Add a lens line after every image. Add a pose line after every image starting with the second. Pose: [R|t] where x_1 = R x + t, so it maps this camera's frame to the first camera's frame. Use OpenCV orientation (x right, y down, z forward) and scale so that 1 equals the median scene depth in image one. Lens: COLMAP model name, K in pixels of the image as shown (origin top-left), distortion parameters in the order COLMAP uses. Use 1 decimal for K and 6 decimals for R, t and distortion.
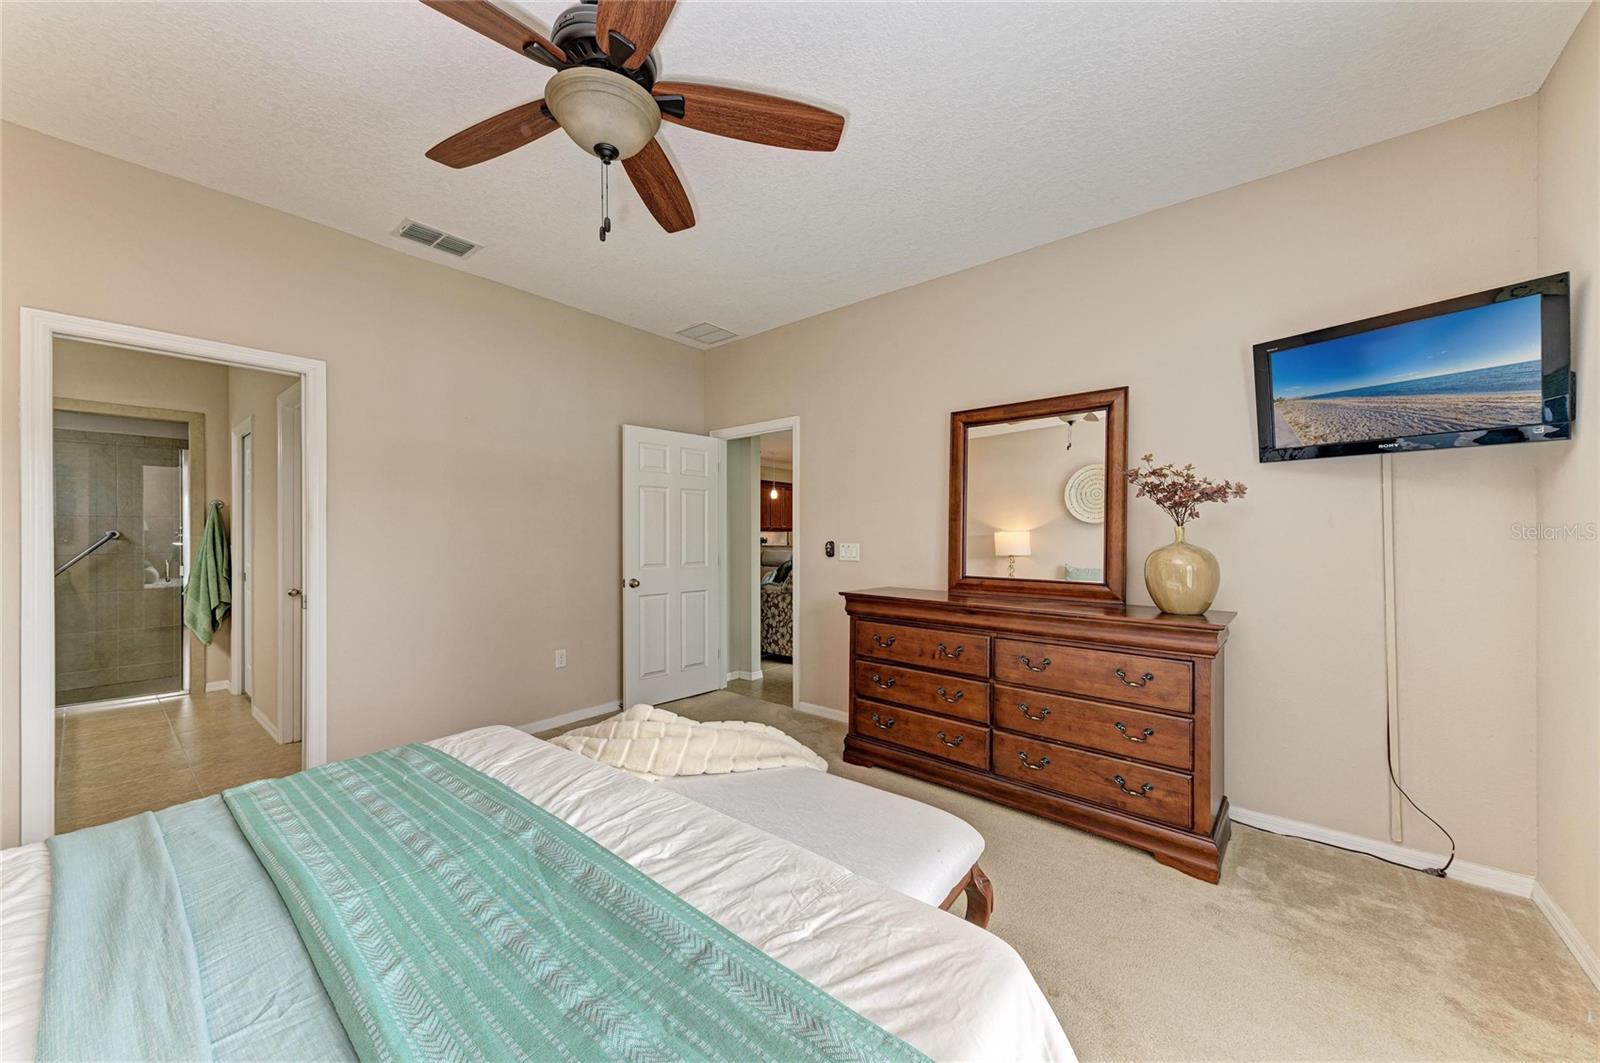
lens RADIAL K [[588.8, 0, 808.3], [0, 588.8, 534.8], [0, 0, 1]] dist [0.010360, -0.001164]
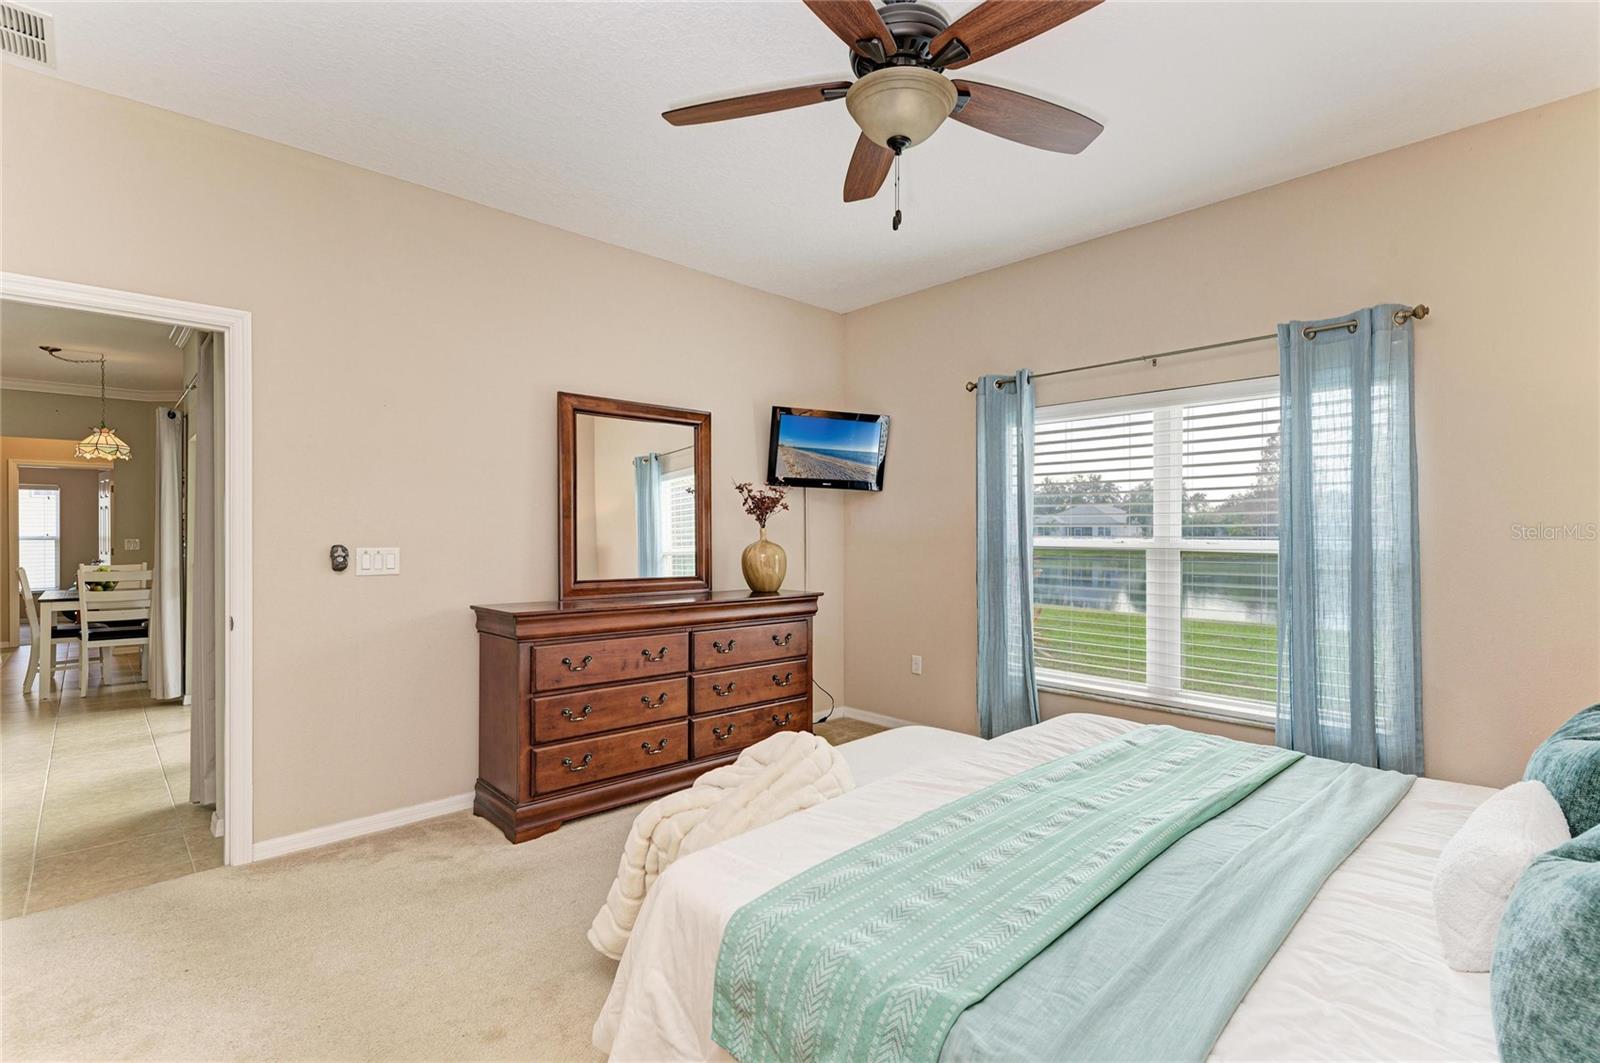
lens RADIAL K [[770.3, 0, 806.1], [0, 770.3, 528.8], [0, 0, 1]] dist [0.002713, 0.000414]
pose [[0.099279, 0.012927, 0.994976, -1.016918], [0.004785, 0.999898, -0.013469, 0.010383], [-0.995048, 0.006098, 0.099207, 0.646225]]
